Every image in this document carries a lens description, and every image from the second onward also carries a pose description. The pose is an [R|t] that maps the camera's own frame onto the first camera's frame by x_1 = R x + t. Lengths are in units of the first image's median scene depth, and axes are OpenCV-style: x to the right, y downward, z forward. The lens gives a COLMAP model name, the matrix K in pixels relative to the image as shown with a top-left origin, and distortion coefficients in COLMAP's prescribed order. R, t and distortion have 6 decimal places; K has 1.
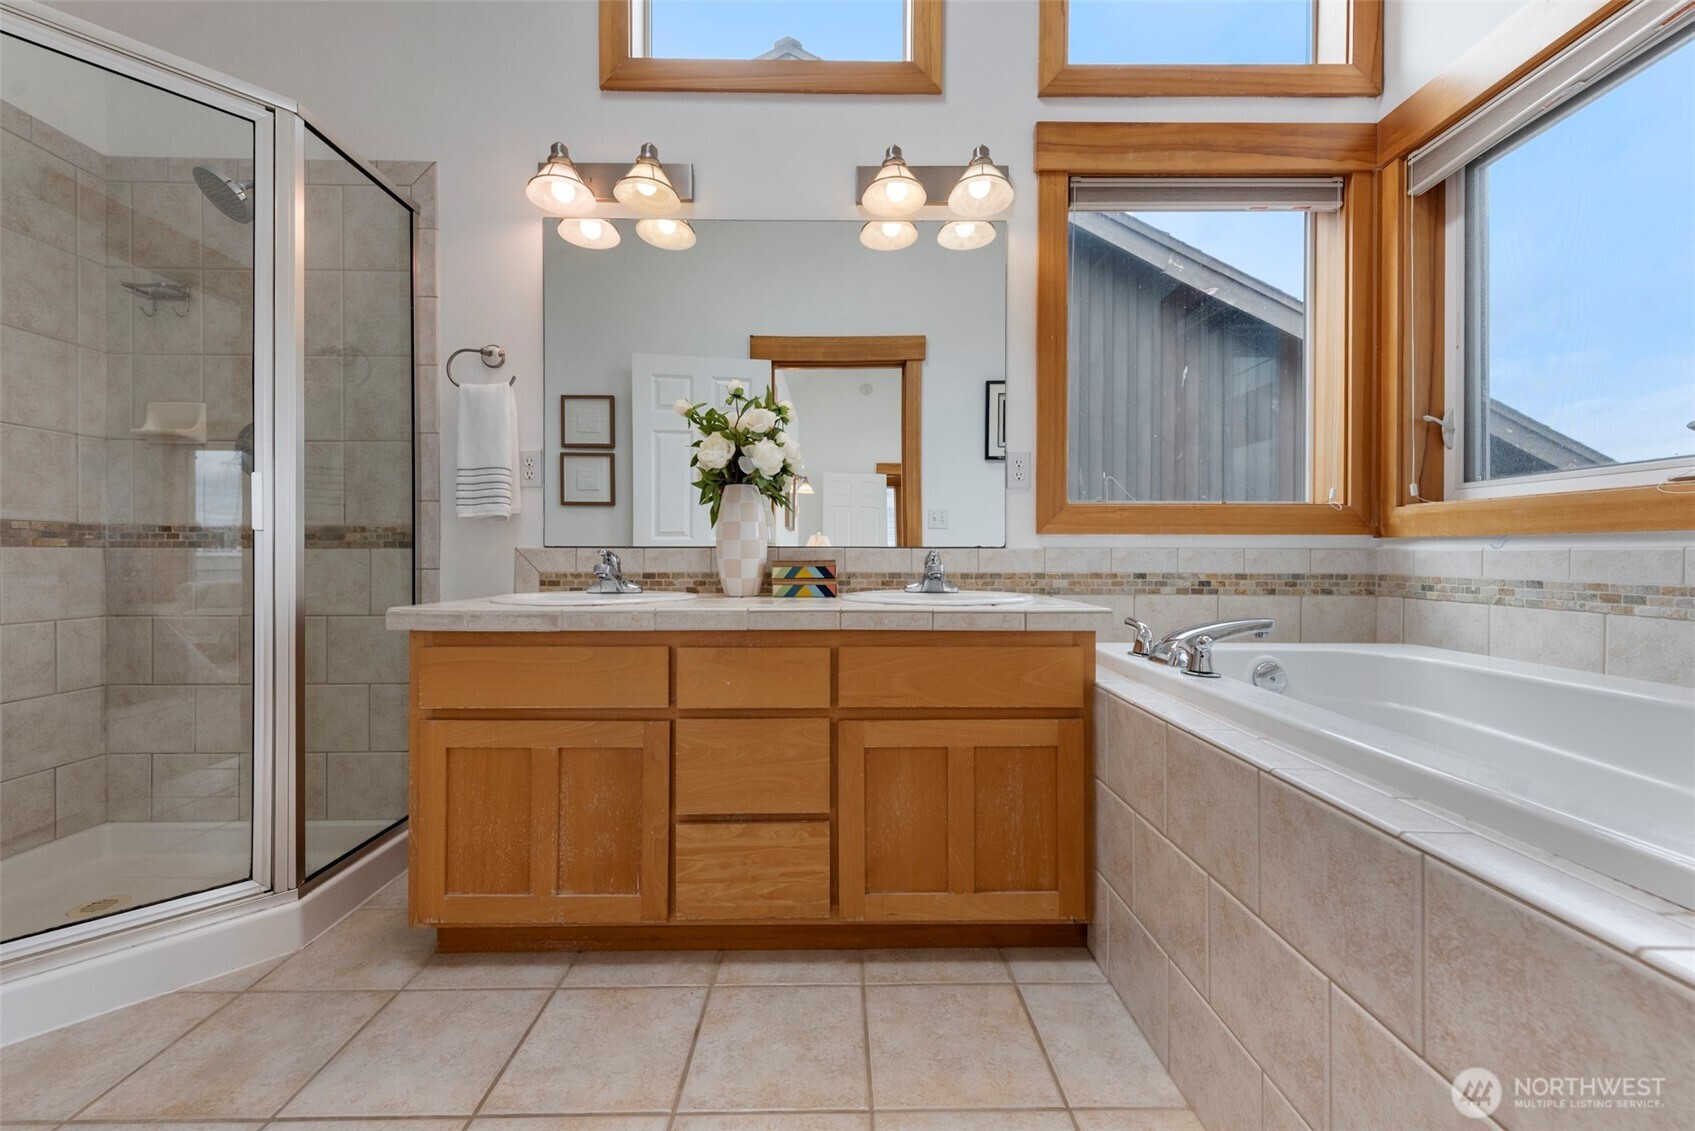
lens RADIAL K [[661.7, 0, 852.5], [0, 661.7, 556.9], [0, 0, 1]] dist [0.001233, 0.000069]
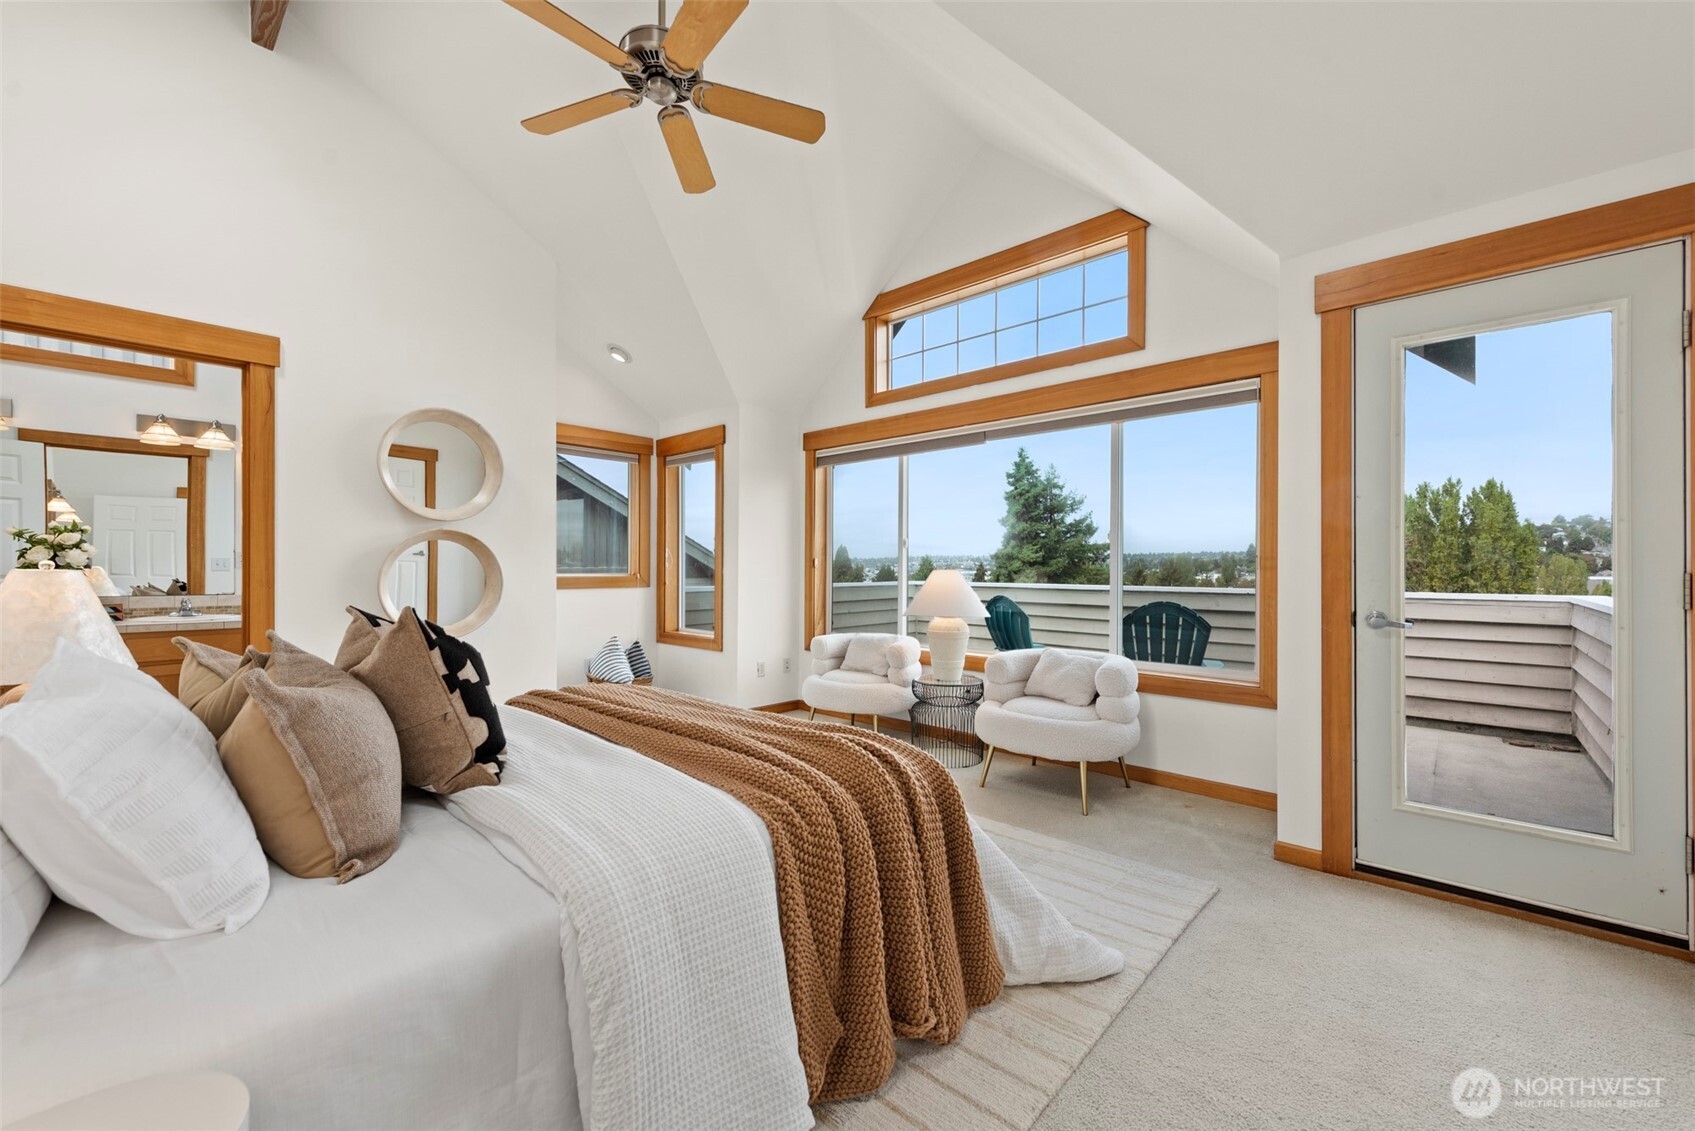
lens RADIAL K [[663.5, 0, 837.9], [0, 663.5, 565.1], [0, 0, 1]] dist [0.001859, 0.000143]
pose [[0.690526, 0.002378, 0.723304, 0.016024], [0.000183, 0.999994, -0.003463, -0.108381], [-0.723308, 0.002523, 0.690521, -2.113671]]
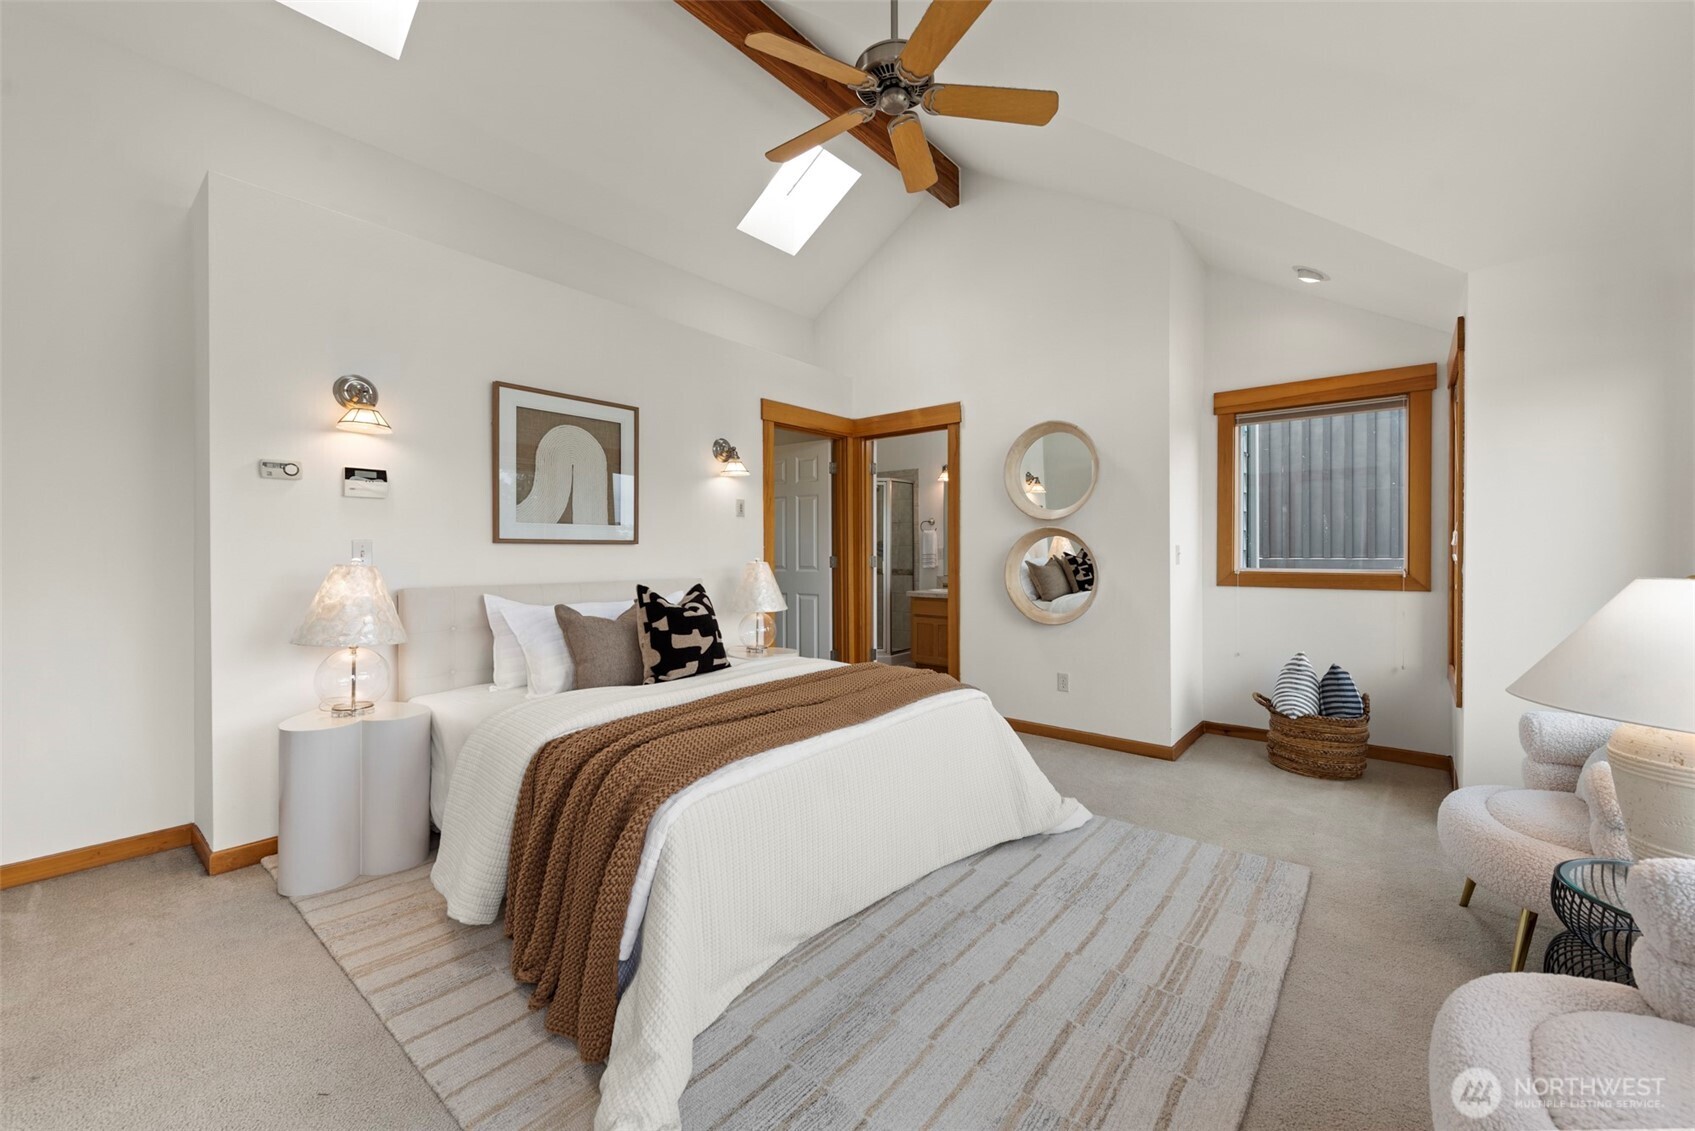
lens RADIAL K [[661.7, 0, 852.5], [0, 661.7, 556.9], [0, 0, 1]] dist [0.001233, 0.000069]
pose [[0.766458, 0.002824, -0.642288, 1.450796], [-0.000707, 0.999993, 0.003553, -0.128651], [0.642294, -0.002269, 0.766455, -2.050098]]
